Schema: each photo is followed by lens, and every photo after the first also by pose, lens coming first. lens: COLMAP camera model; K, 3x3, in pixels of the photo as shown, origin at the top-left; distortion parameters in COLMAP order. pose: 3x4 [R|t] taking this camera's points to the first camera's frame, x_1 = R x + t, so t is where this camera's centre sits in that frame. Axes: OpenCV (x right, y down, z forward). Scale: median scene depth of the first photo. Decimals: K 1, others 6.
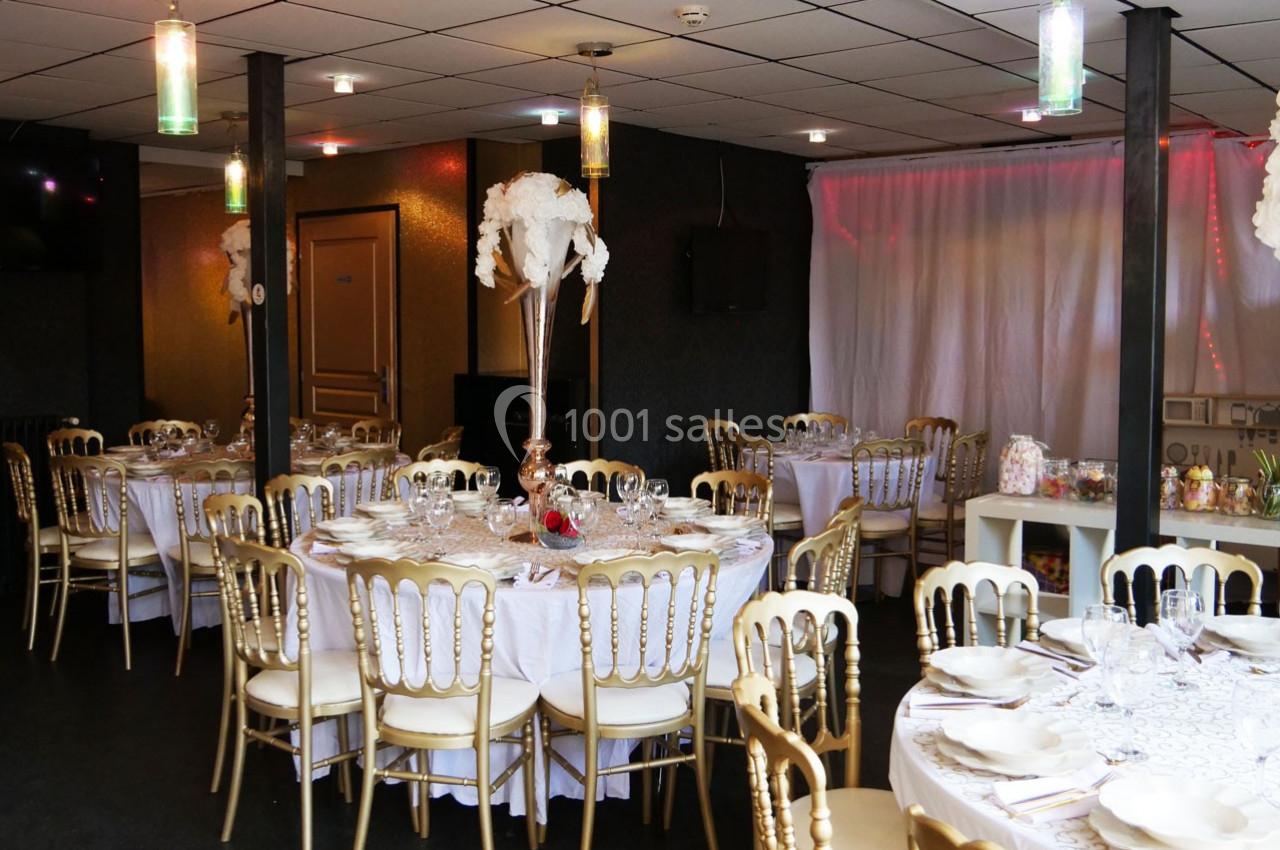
lens RADIAL K [[1286.6, 0, 690.4], [0, 1286.6, 369.6], [0, 0, 1]] dist [-0.046230, 0.000000]
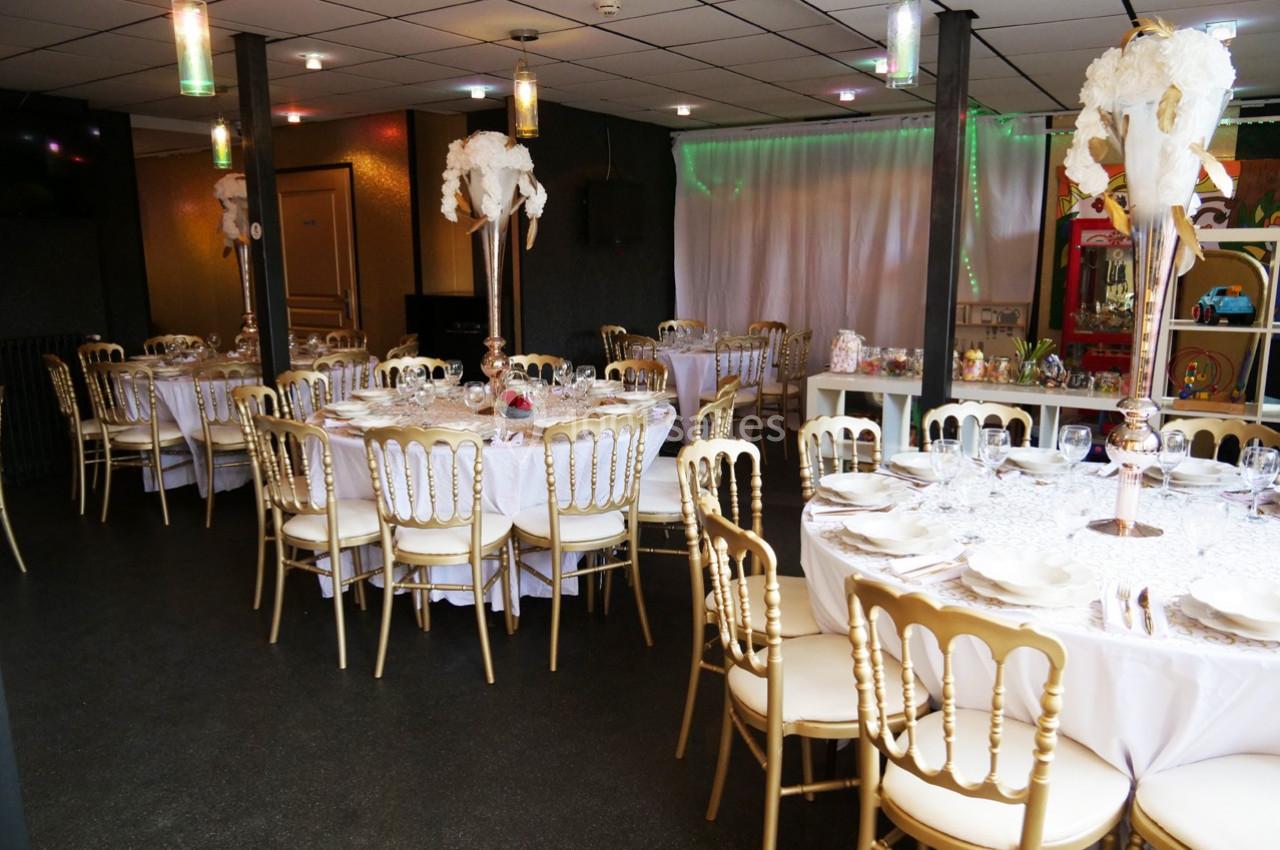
lens RADIAL K [[933.8, 0, 649.8], [0, 933.8, 438.9], [0, 0, 1]] dist [-0.051683, 0.022946]
pose [[0.990932, -0.027808, 0.131457, -0.088651], [0.008641, 0.989513, 0.144186, 0.019668], [-0.134088, -0.141743, 0.980780, 0.017122]]
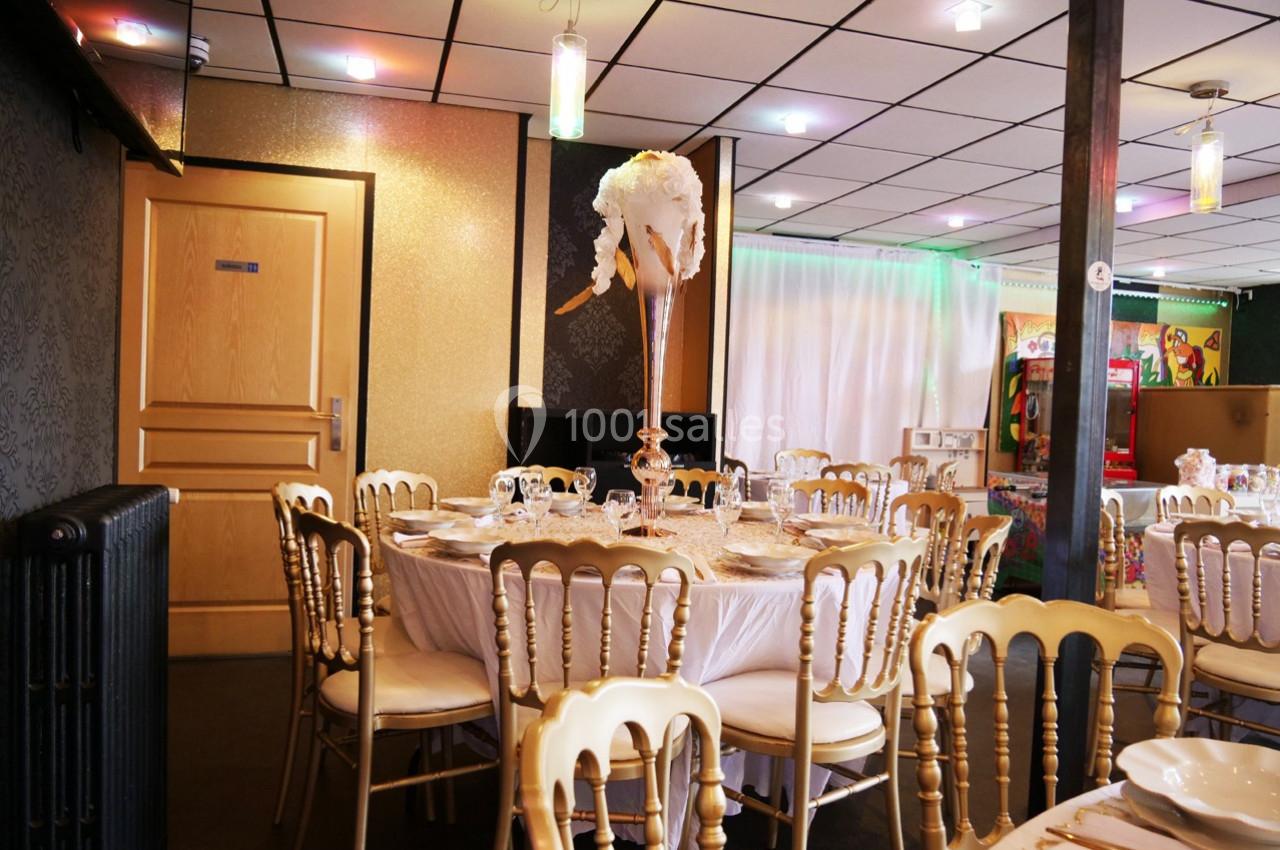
lens RADIAL K [[933.8, 0, 640.8], [0, 933.8, 429.4], [0, 0, 1]] dist [-0.051683, 0.022946]
pose [[0.548722, -0.000305, 0.836005, -0.752505], [0.007559, 0.999961, -0.004597, 0.025540], [-0.835971, 0.008841, 0.548703, 0.750309]]
